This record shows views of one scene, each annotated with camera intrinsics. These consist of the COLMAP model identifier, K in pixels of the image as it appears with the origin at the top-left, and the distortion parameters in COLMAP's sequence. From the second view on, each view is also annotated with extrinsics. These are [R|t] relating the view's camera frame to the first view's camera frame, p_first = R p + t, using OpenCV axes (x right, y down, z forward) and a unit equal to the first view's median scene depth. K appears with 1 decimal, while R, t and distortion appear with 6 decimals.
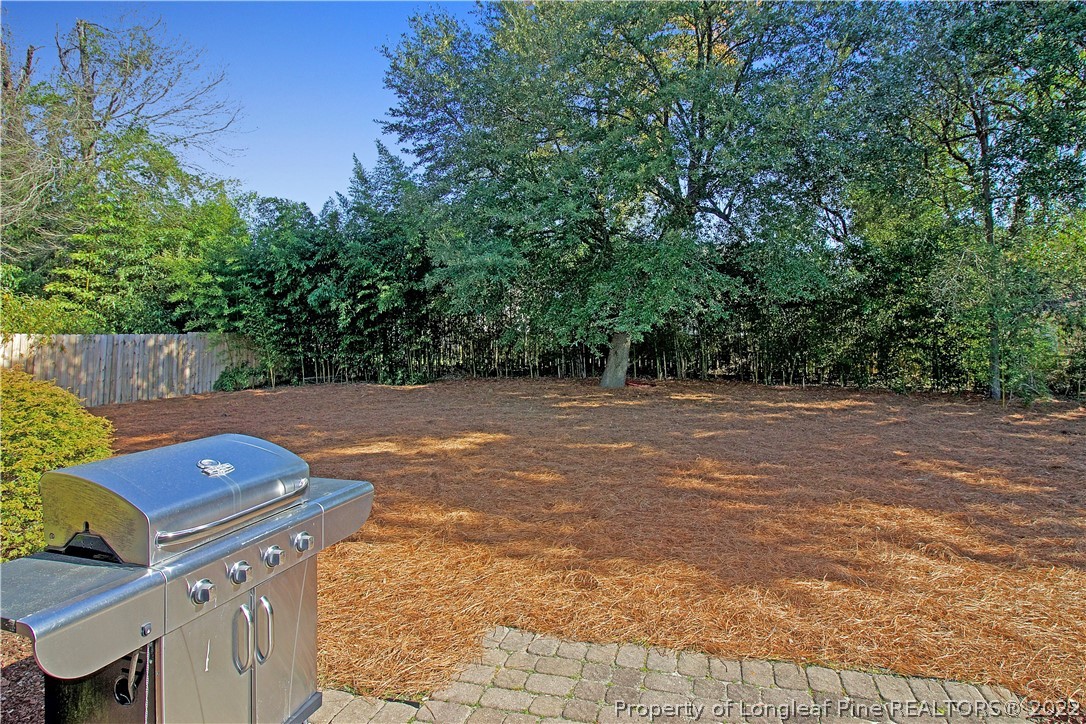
lens RADIAL K [[512.3, 0, 544.0], [0, 512.3, 356.0], [0, 0, 1]] dist [-0.021302, -0.003337]
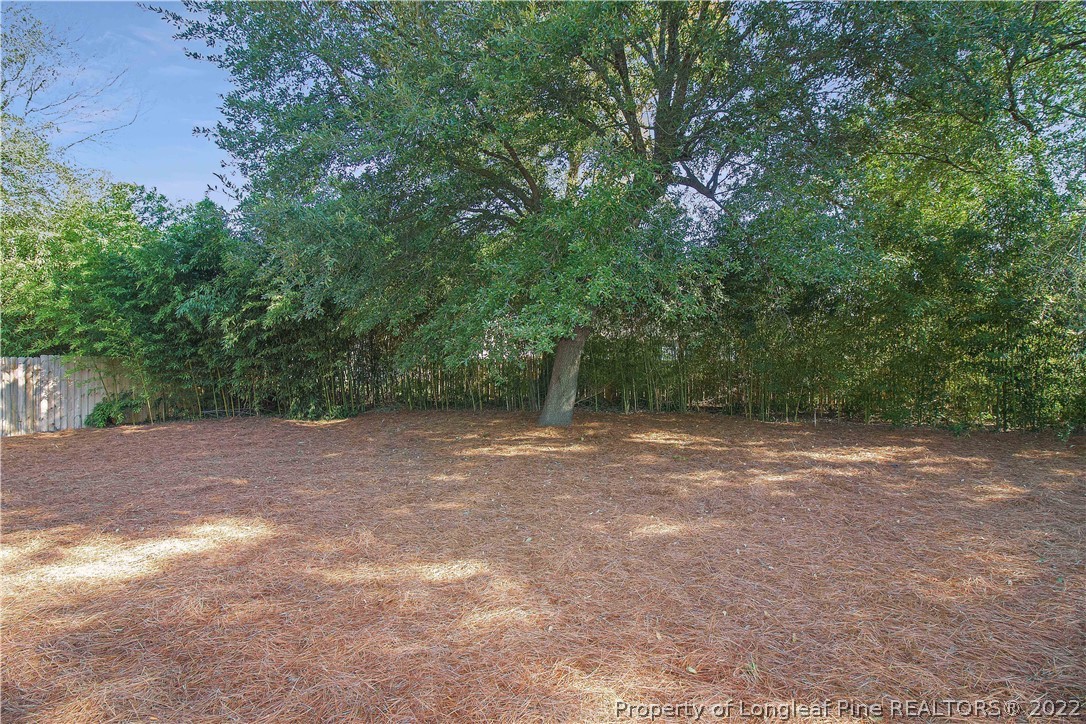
lens RADIAL K [[512.3, 0, 526.0], [0, 512.3, 394.5], [0, 0, 1]] dist [-0.021302, -0.003337]
pose [[0.999846, -0.001946, -0.017425, 0.091000], [0.002207, 0.999886, 0.014961, 0.005148], [0.017394, -0.014997, 0.999736, 0.223928]]
